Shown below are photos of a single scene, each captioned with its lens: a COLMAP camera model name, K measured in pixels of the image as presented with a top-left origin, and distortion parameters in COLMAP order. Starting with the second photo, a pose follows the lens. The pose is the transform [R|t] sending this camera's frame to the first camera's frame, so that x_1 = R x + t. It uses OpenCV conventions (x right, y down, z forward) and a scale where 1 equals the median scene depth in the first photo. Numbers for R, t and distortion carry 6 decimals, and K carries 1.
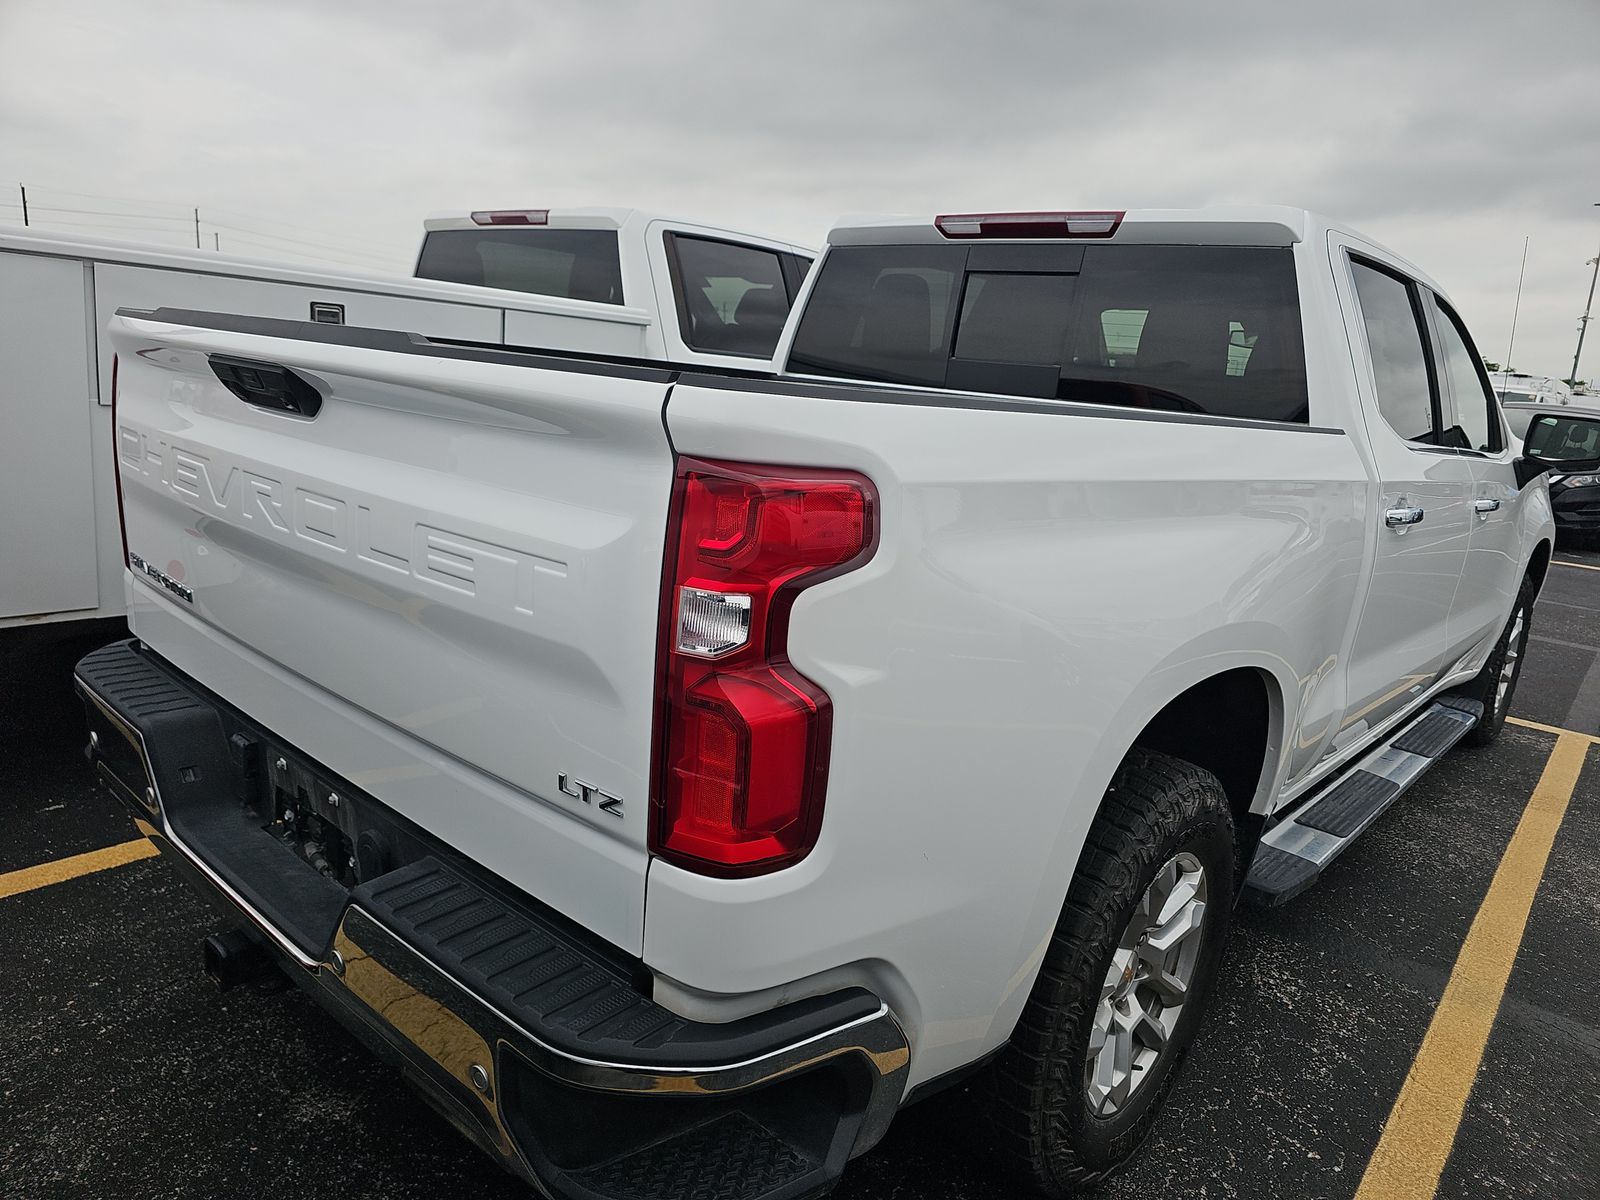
lens RADIAL K [[1063.9, 0, 800.9], [0, 1063.9, 603.7], [0, 0, 1]] dist [0.047156, -0.038569]
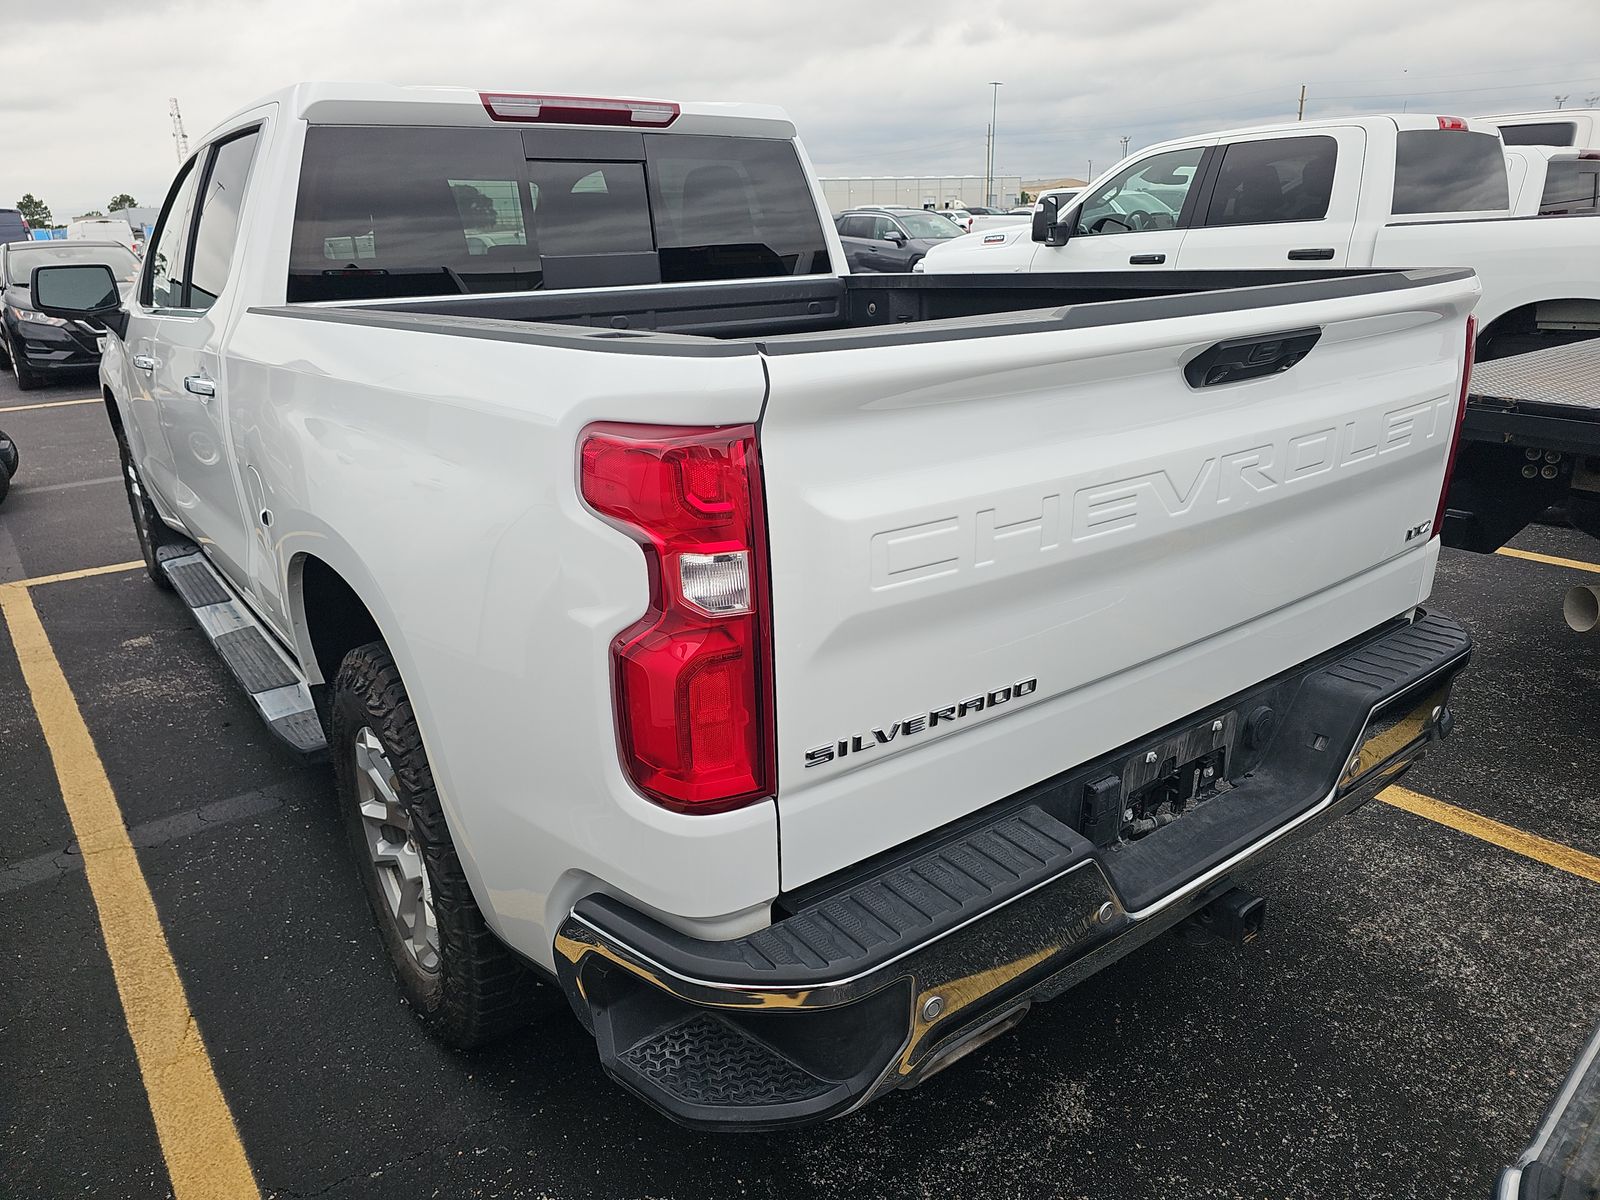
lens RADIAL K [[1063.9, 0, 800.9], [0, 1063.9, 603.7], [0, 0, 1]] dist [0.047156, -0.038569]
pose [[0.199622, -0.407678, 0.891039, -0.827188], [0.269558, 0.897103, 0.350062, -0.242246], [-0.942067, 0.170307, 0.288975, 0.613282]]
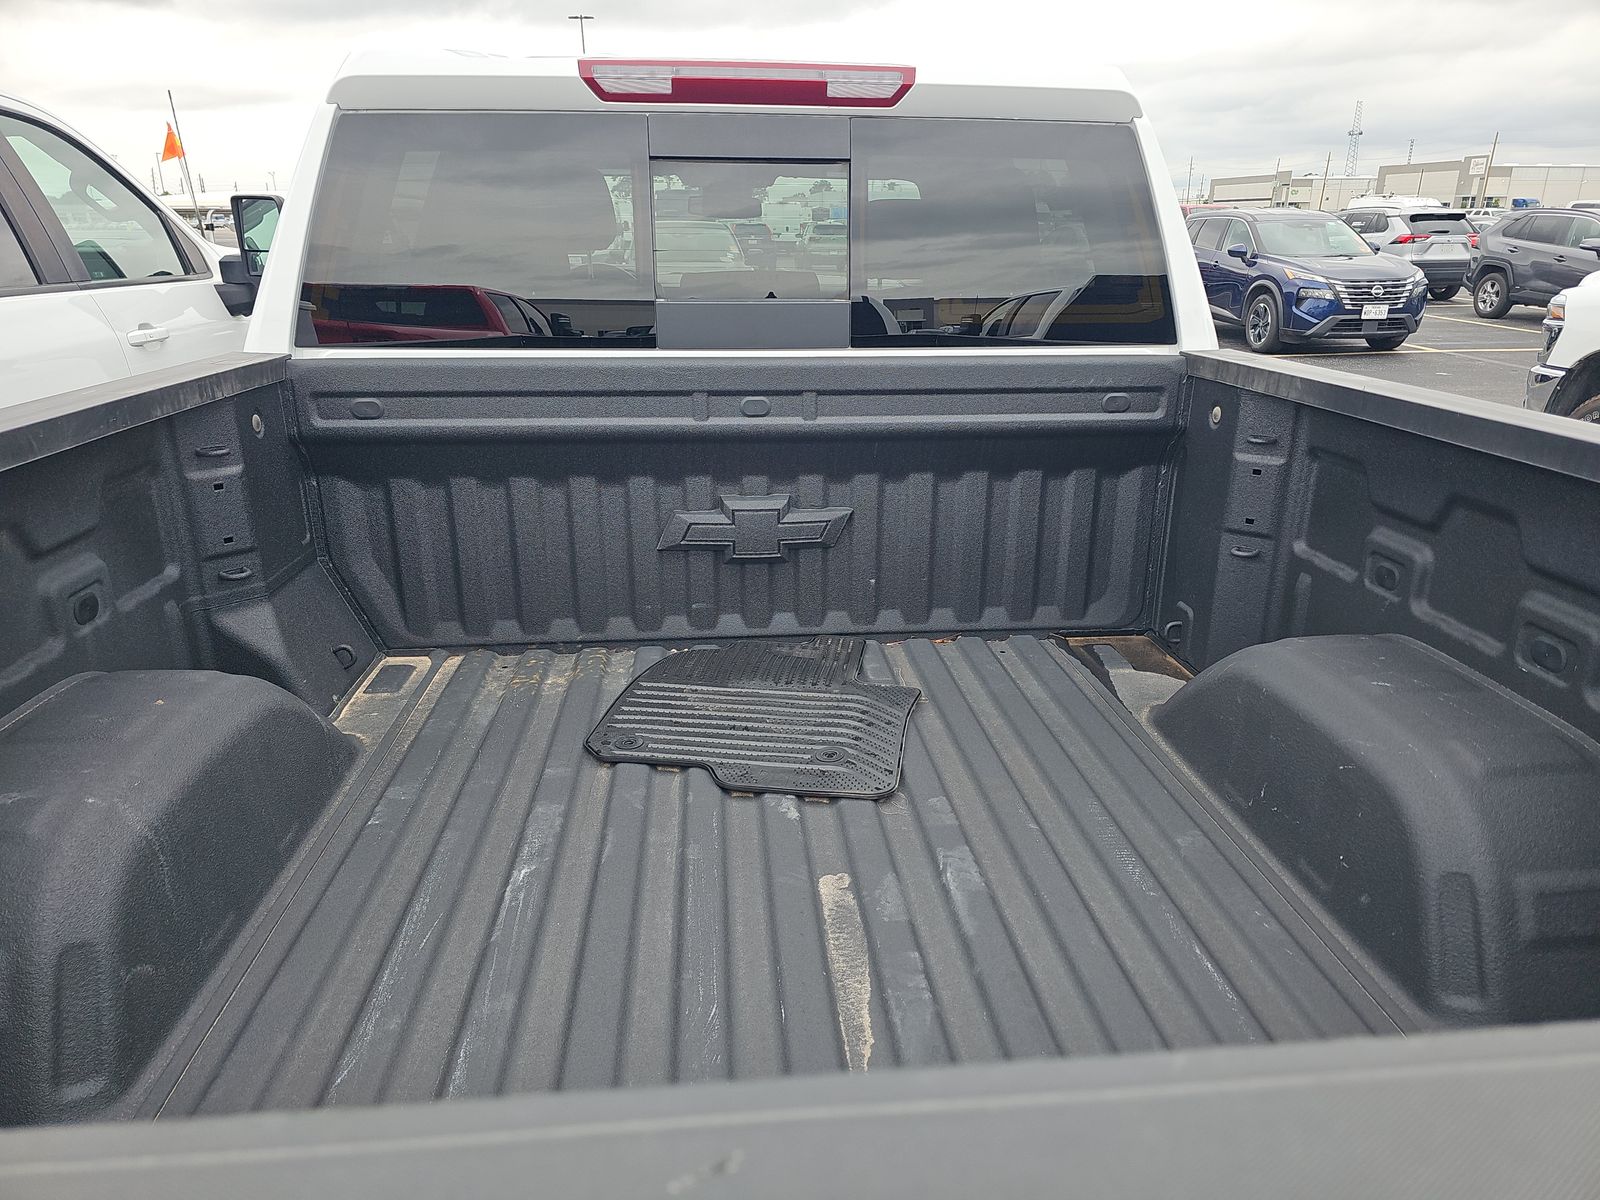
lens RADIAL K [[1059.2, 0, 813.8], [0, 1059.2, 614.2], [0, 0, 1]] dist [0.073582, -0.076588]
pose [[0.679500, -0.327064, 0.656741, -0.295364], [0.219207, 0.944755, 0.243695, -0.203767], [-0.700163, -0.021628, 0.713655, 0.514246]]
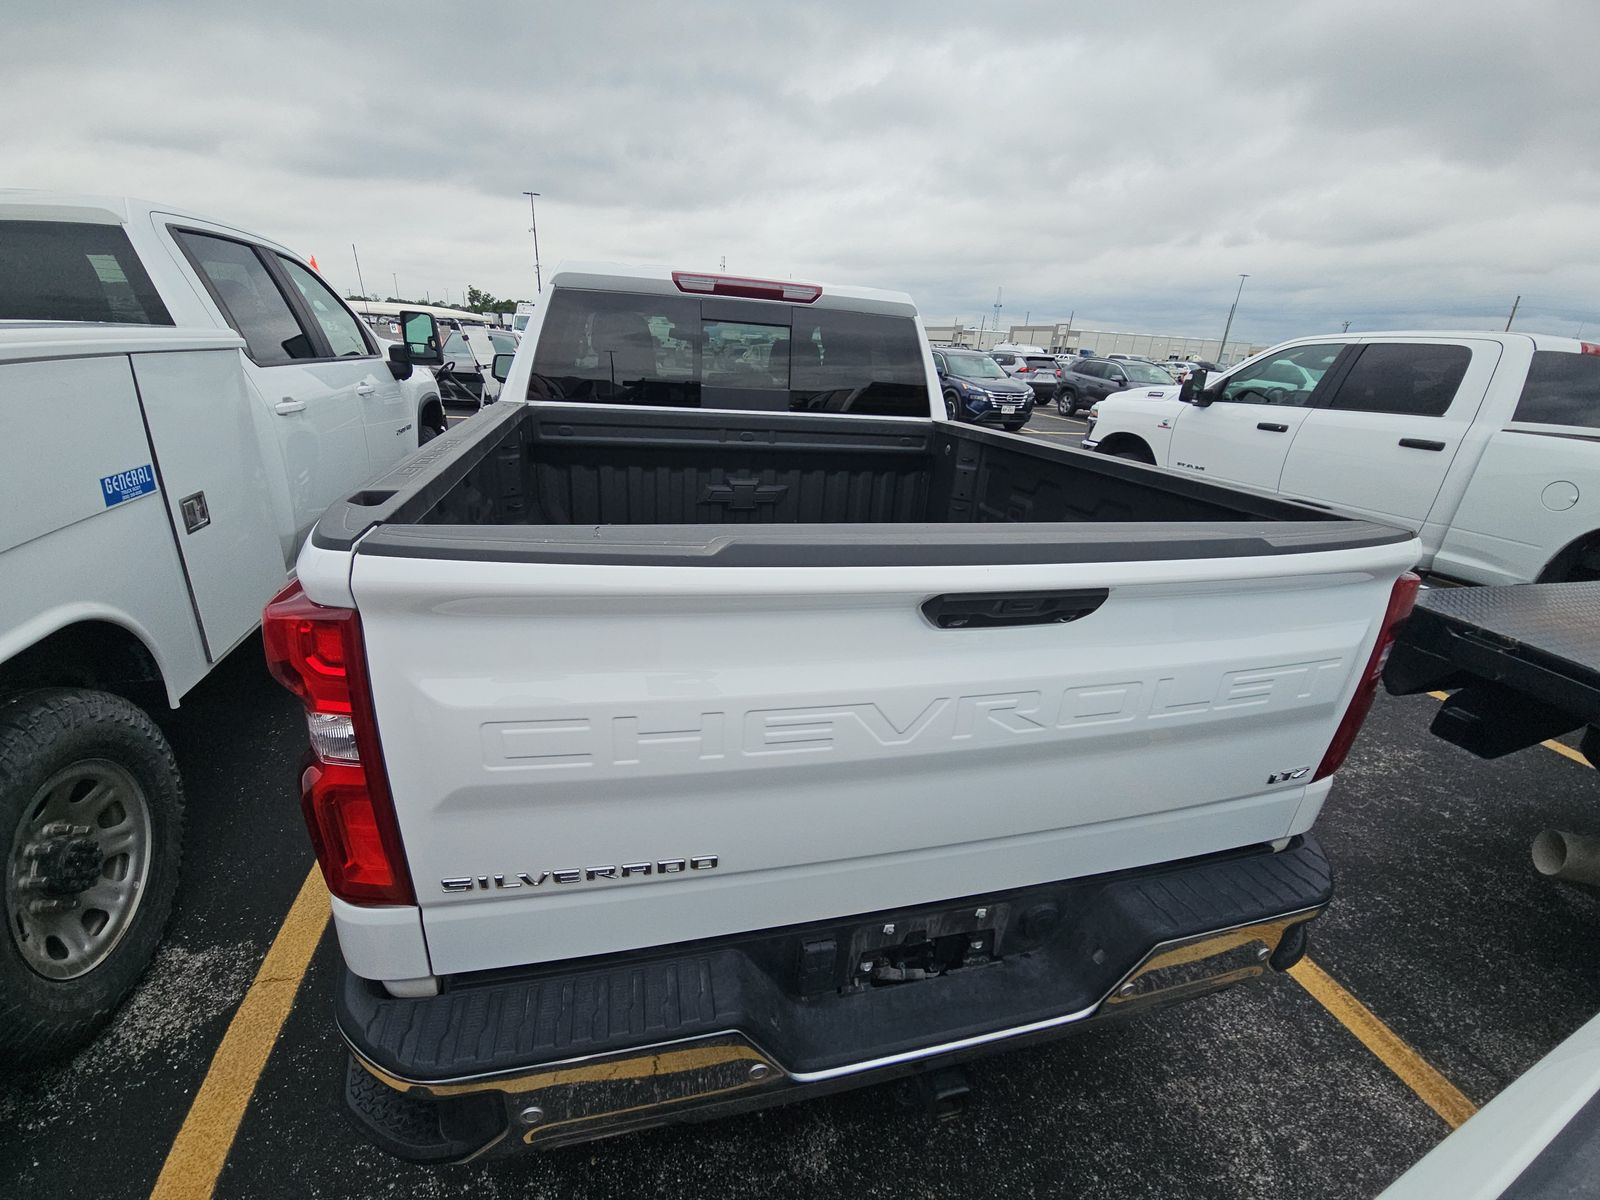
lens RADIAL K [[653.1, 0, 792.8], [0, 653.1, 599.0], [0, 0, 1]] dist [0.009060, -0.006071]
pose [[0.562561, -0.345161, 0.751258, -0.554038], [0.173435, 0.937732, 0.300962, -0.222116], [-0.808360, -0.039015, 0.587395, 0.437353]]
